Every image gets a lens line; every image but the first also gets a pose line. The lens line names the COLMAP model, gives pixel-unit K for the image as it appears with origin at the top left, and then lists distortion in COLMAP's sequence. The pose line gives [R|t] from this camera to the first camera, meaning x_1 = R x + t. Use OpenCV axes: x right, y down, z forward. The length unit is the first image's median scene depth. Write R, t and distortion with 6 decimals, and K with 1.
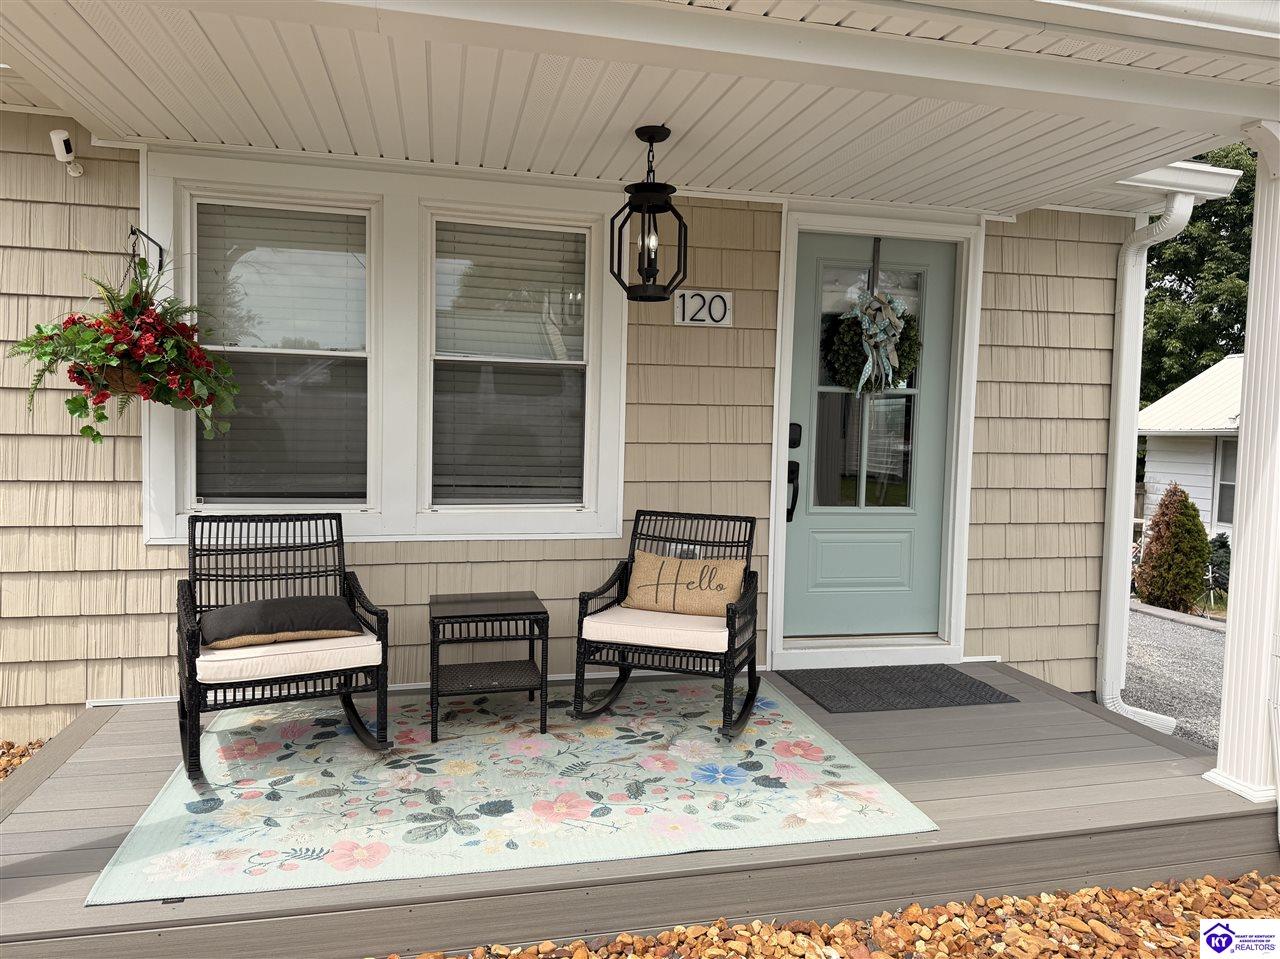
lens RADIAL K [[896.7, 0, 639.1], [0, 896.7, 476.7], [0, 0, 1]] dist [0.047988, -0.055287]
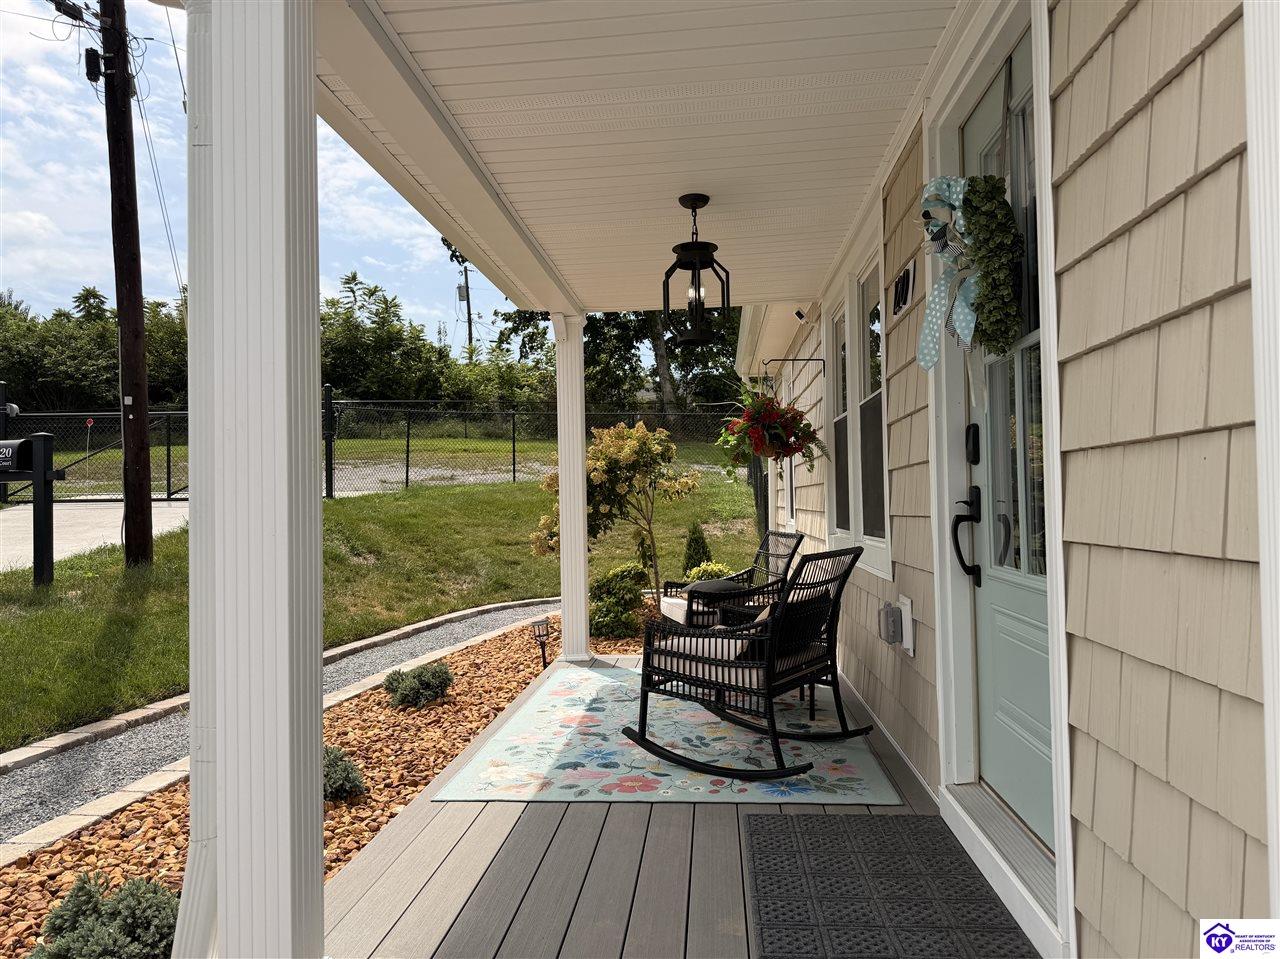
lens RADIAL K [[896.7, 0, 636.6], [0, 896.7, 474.8], [0, 0, 1]] dist [0.047988, -0.055287]
pose [[-0.316706, -0.046214, -0.947397, 1.059527], [-0.049610, 0.998252, -0.032111, 0.007440], [0.947225, 0.036831, -0.318445, 1.256542]]
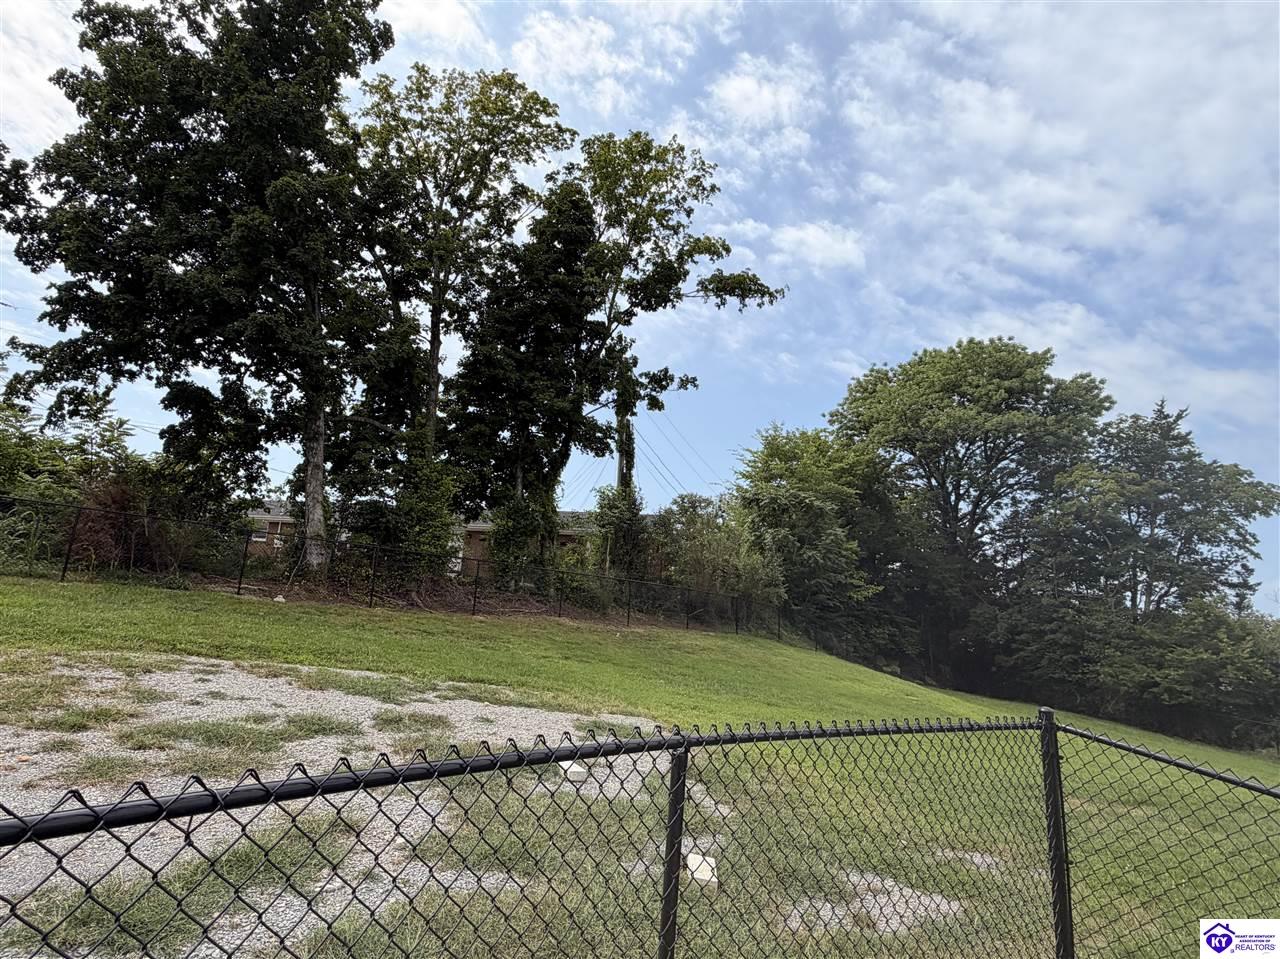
lens RADIAL K [[678.5, 0, 630.3], [0, 678.5, 473.6], [0, 0, 1]] dist [0.003182, -0.002352]
pose [[0.254594, -0.225027, -0.940502, -3.429612], [-0.113316, 0.958908, -0.260105, -0.589938], [0.960386, 0.172795, 0.218633, -0.683986]]
